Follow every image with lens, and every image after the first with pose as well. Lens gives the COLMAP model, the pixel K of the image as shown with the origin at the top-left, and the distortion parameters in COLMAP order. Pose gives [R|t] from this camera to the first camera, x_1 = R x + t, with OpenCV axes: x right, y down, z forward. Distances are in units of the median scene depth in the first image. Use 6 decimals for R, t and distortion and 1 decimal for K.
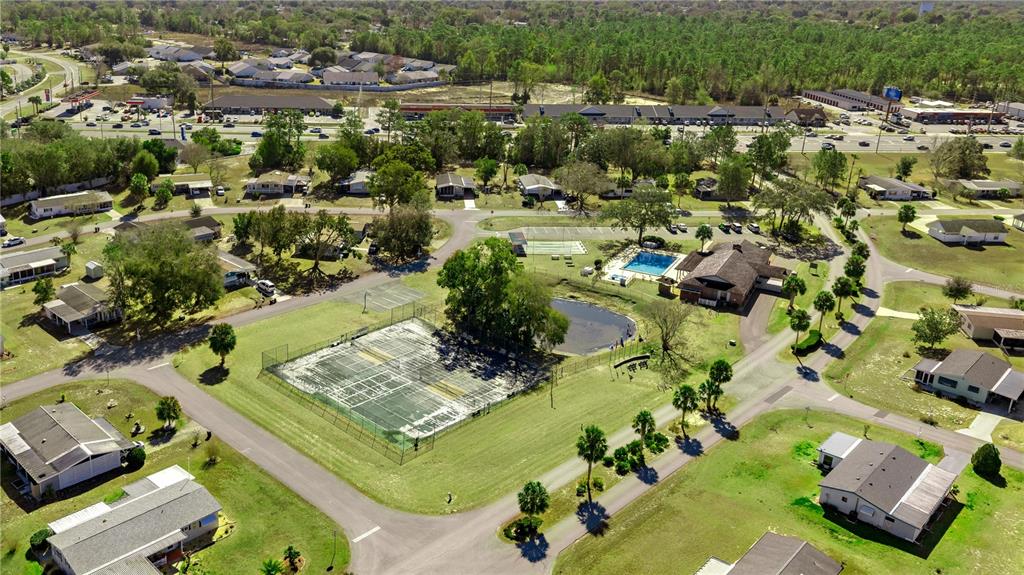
lens RADIAL K [[843.3, 0, 512.0], [0, 843.3, 287.5], [0, 0, 1]] dist [0.022419, -0.046772]
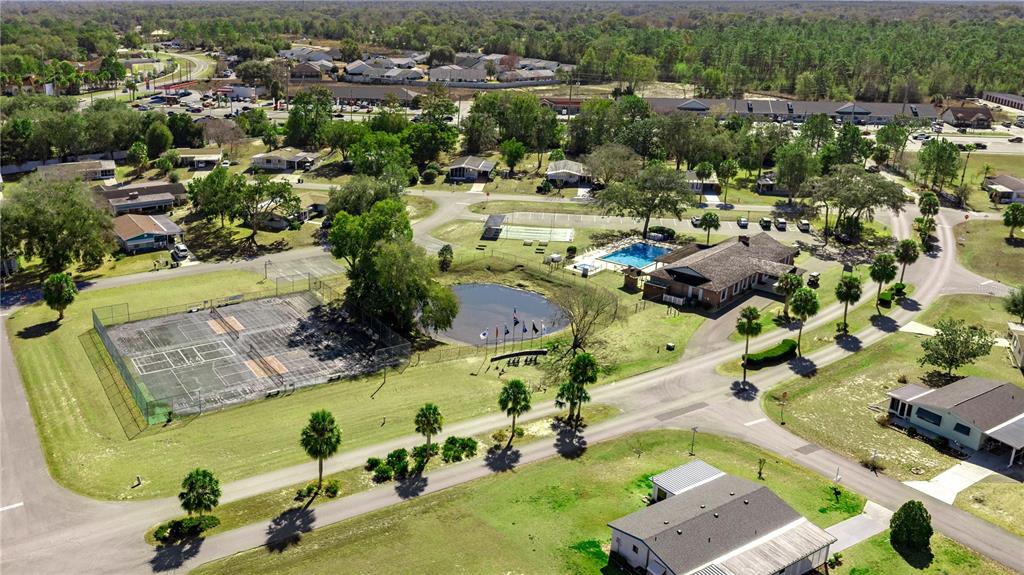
lens RADIAL K [[860.5, 0, 512.0], [0, 860.5, 287.5], [0, 0, 1]] dist [0.007459, -0.005841]
pose [[0.967796, 0.059213, -0.244671, 0.239773], [-0.068374, 0.997235, -0.029110, 0.034102], [0.242271, 0.044902, 0.969169, 0.149577]]
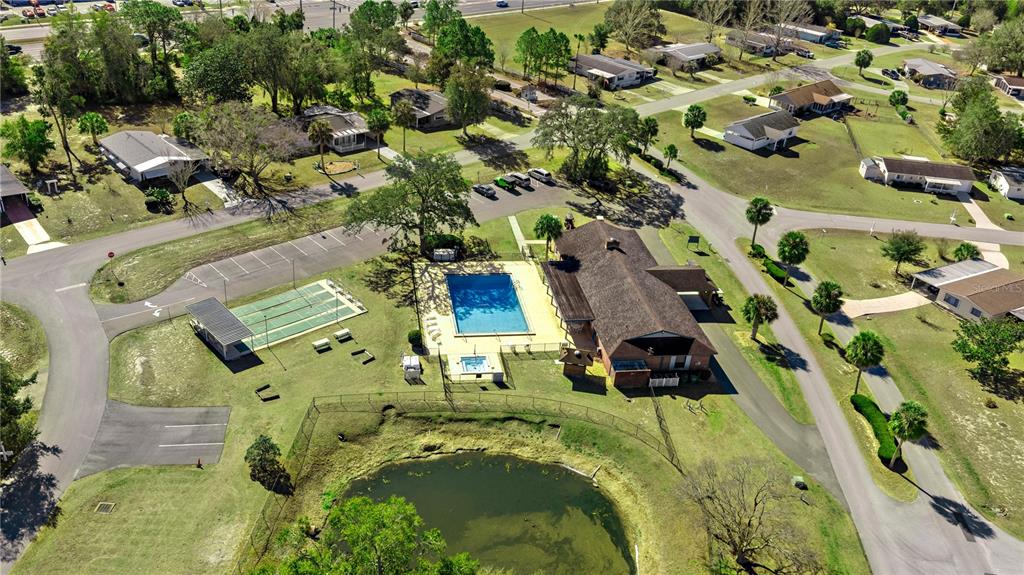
lens RADIAL K [[843.3, 0, 512.0], [0, 843.3, 287.5], [0, 0, 1]] dist [0.022419, -0.046772]
pose [[0.809461, -0.253678, 0.529548, -0.101262], [0.151255, 0.961508, 0.229401, -0.152901], [-0.567358, -0.105595, 0.816673, 0.530115]]
